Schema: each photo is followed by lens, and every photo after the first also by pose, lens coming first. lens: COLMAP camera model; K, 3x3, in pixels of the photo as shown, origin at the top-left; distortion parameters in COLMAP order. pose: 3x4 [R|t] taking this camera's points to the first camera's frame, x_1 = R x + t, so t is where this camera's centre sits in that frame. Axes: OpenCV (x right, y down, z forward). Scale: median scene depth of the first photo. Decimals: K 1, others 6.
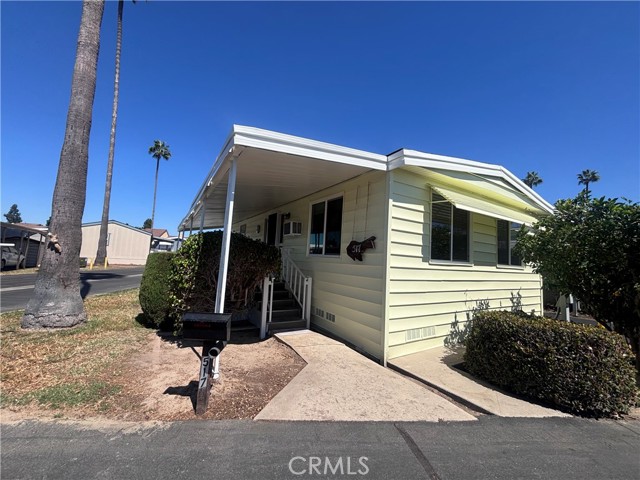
lens RADIAL K [[256.9, 0, 321.1], [0, 256.9, 239.9], [0, 0, 1]] dist [0.001443, -0.000304]
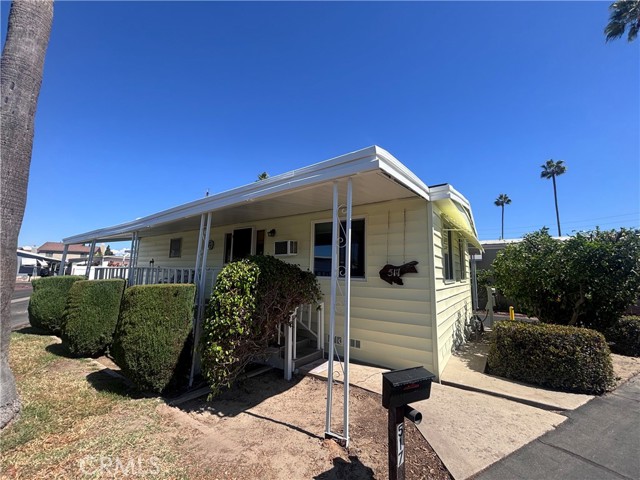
lens RADIAL K [[256.9, 0, 320.6], [0, 256.9, 239.3], [0, 0, 1]] dist [0.001443, -0.000304]
pose [[0.915631, 0.019112, 0.401566, -0.574469], [-0.002712, 0.999140, -0.041370, -0.058458], [-0.402011, 0.036791, 0.914895, 0.183707]]
